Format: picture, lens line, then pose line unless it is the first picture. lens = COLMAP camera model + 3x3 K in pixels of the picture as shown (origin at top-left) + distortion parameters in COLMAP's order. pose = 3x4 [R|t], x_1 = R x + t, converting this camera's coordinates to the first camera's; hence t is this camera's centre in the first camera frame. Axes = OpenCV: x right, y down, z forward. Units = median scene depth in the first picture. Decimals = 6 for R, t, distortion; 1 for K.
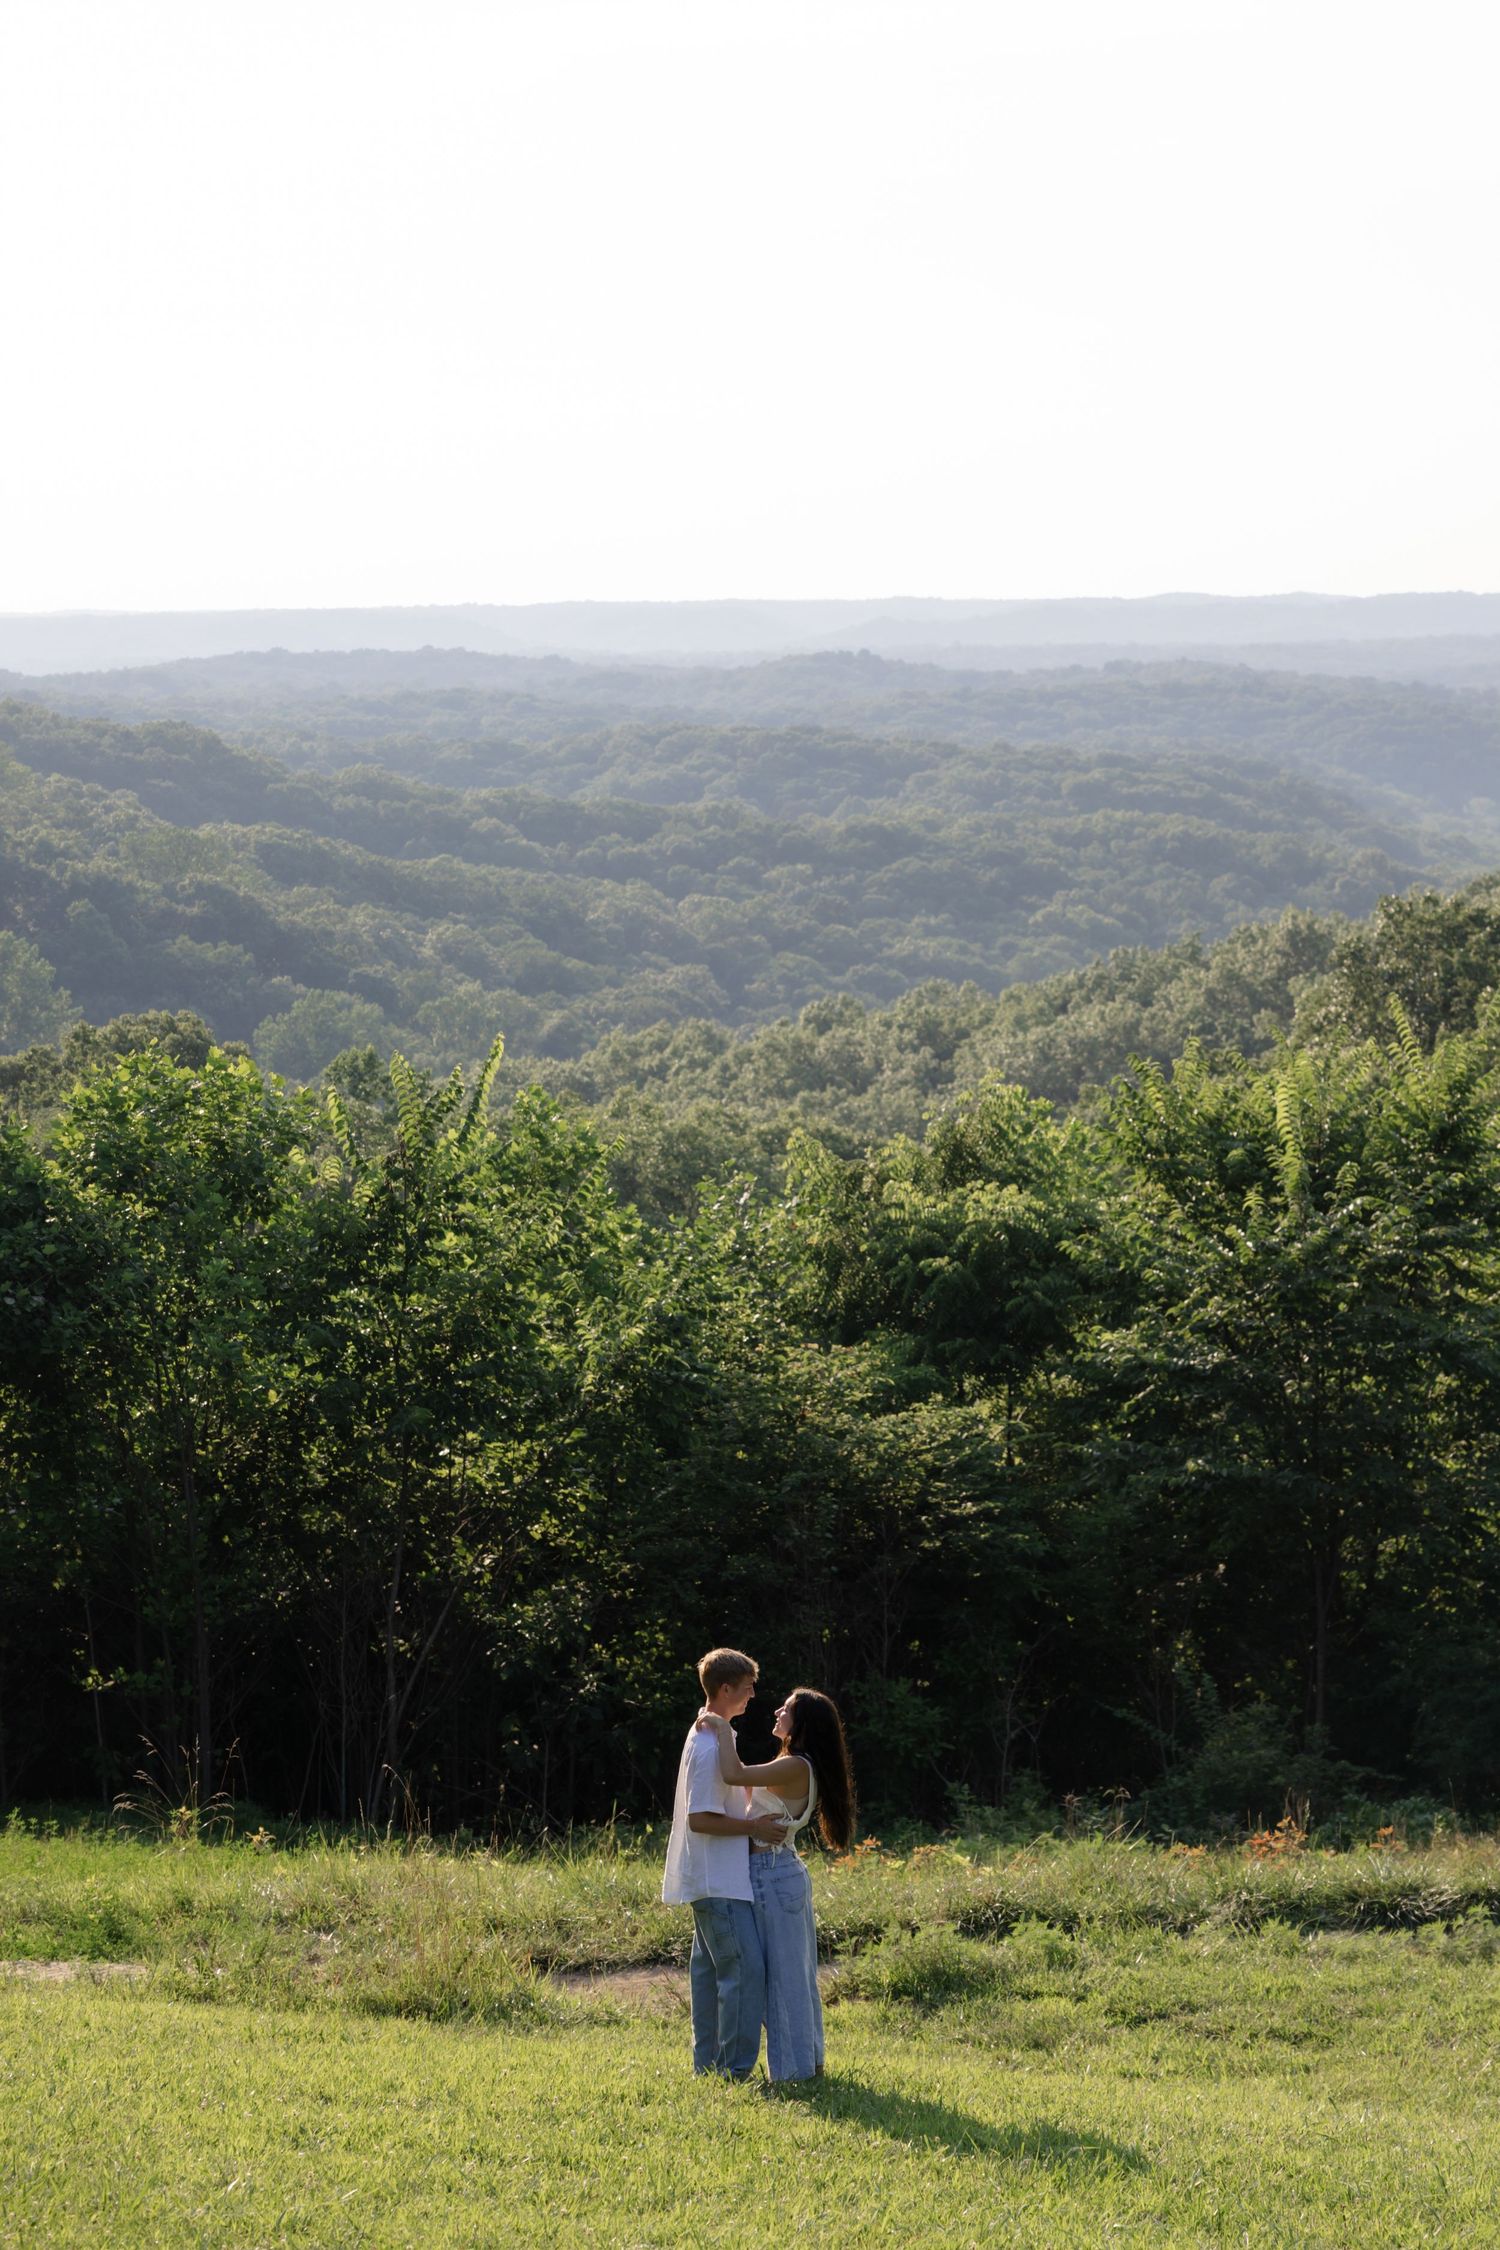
lens RADIAL K [[6093.3, 0, 683.1], [0, 6093.3, 957.5], [0, 0, 1]] dist [0.053891, 0.000000]
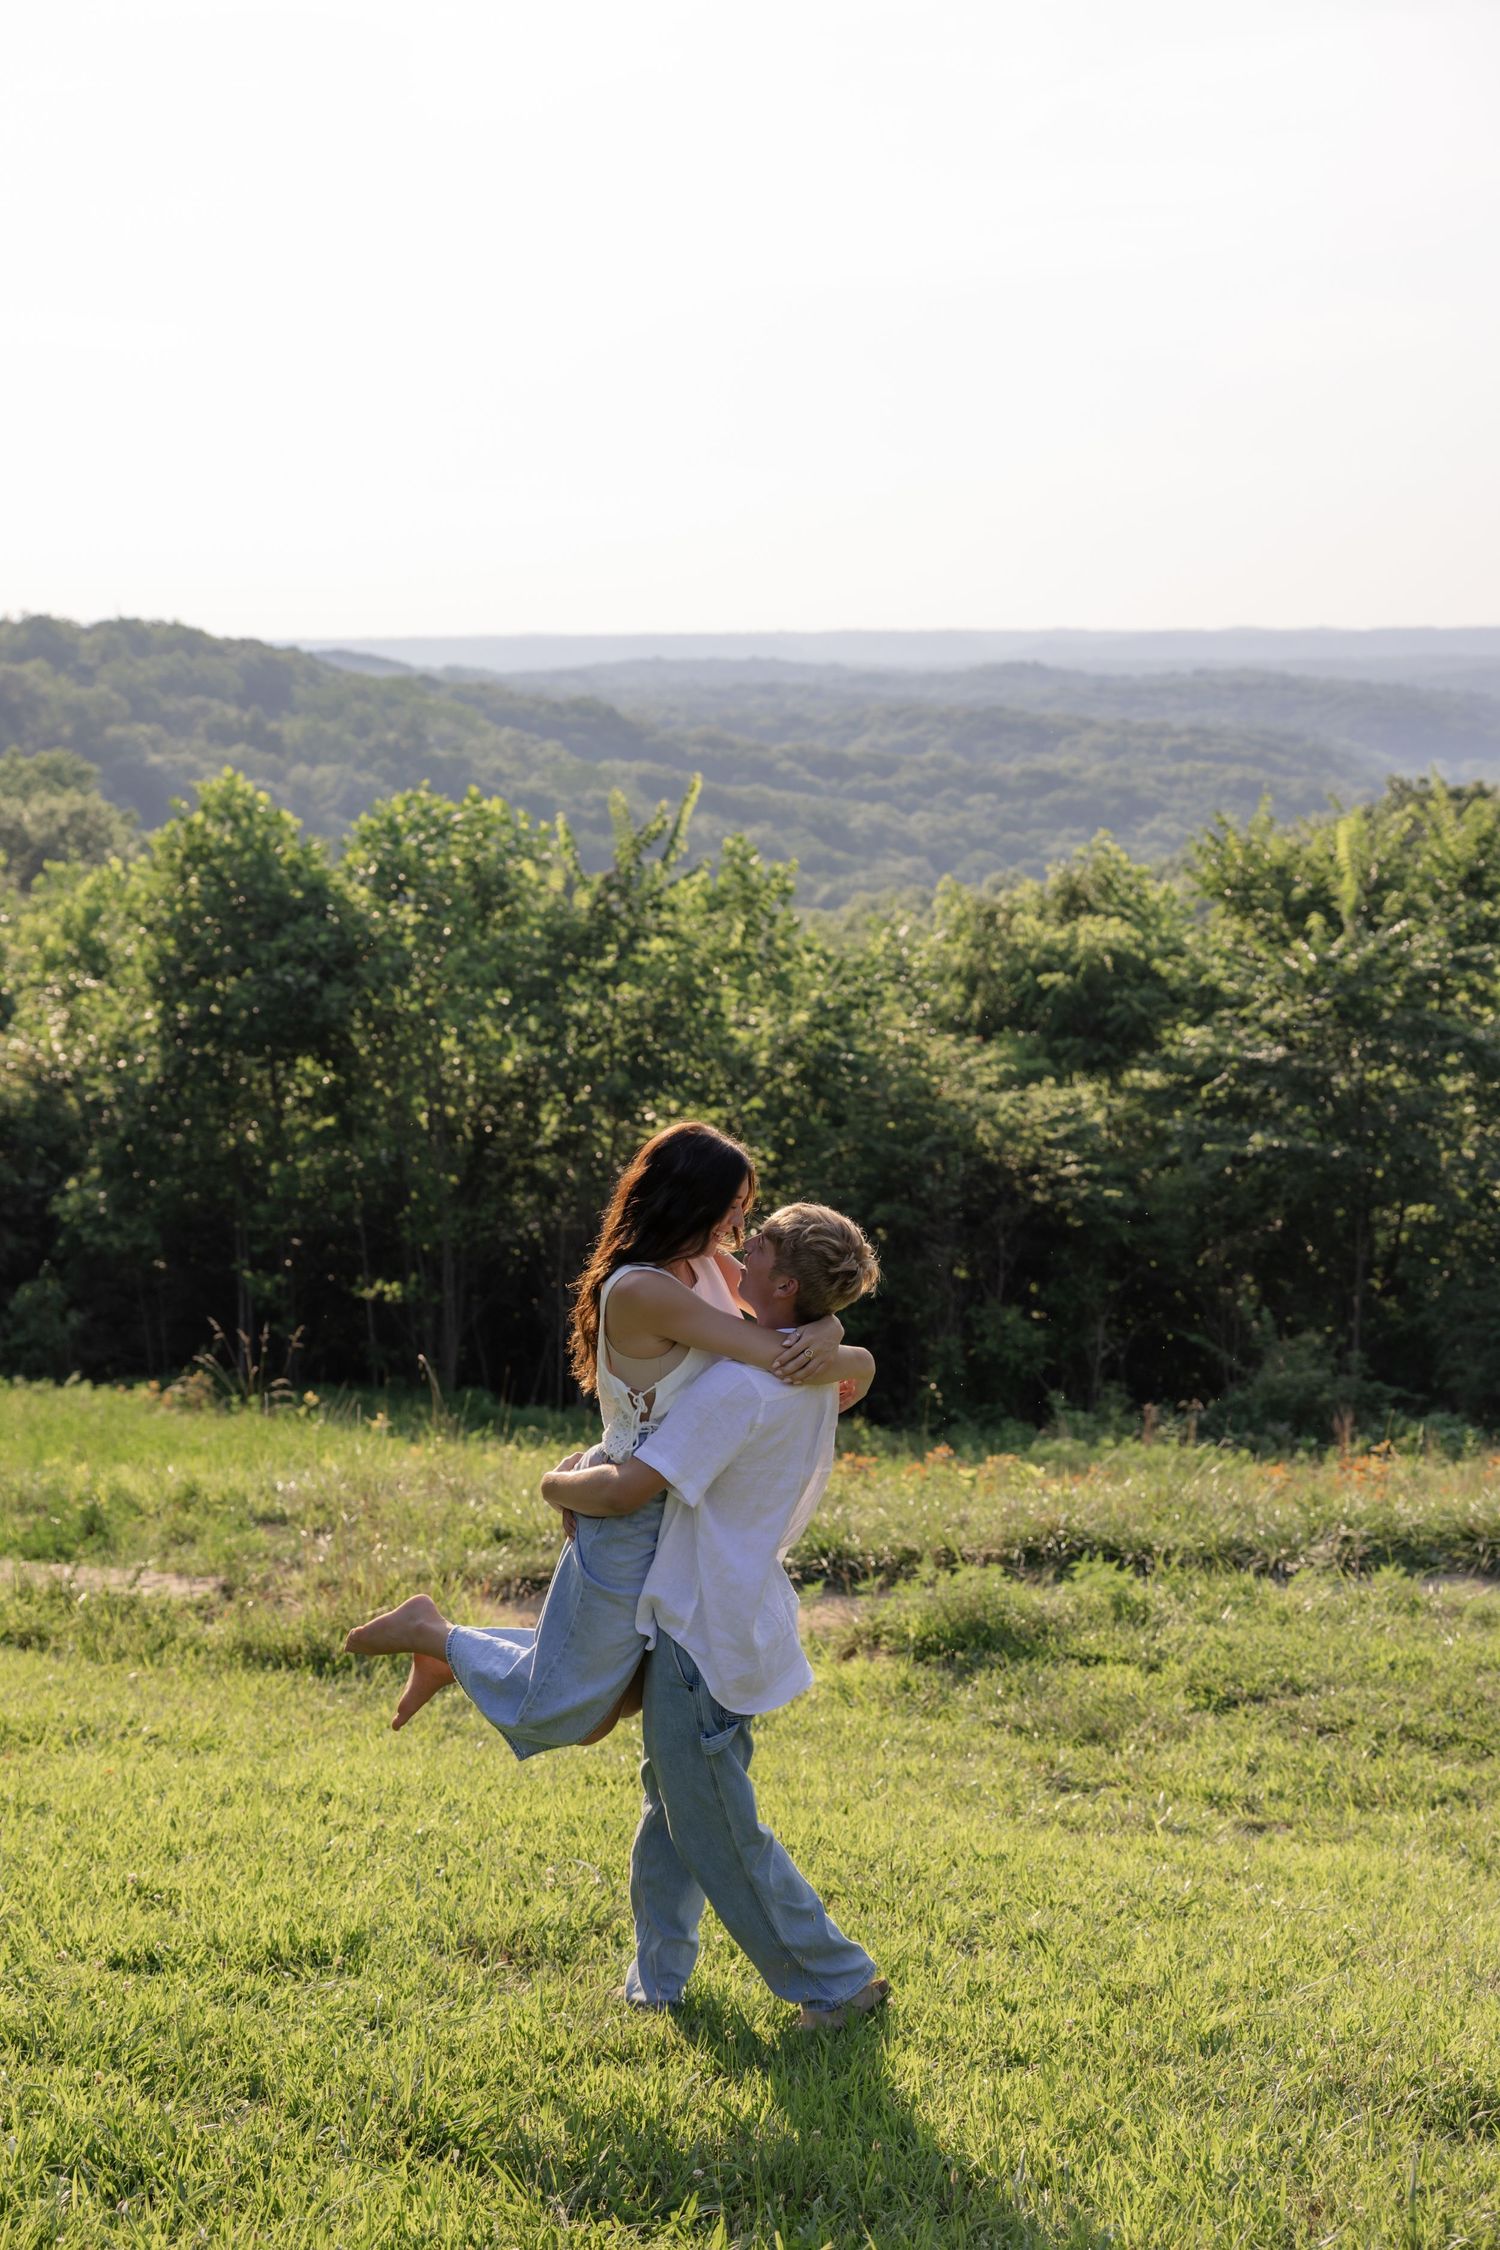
lens RADIAL K [[3604.8, 0, 645.9], [0, 3604.8, 1120.7], [0, 0, 1]] dist [-0.009708, 0.000000]
pose [[0.996697, 0.024314, -0.077486, 0.016667], [-0.019446, 0.997826, 0.062975, 0.035035], [0.078849, -0.061260, 0.995003, 0.261975]]
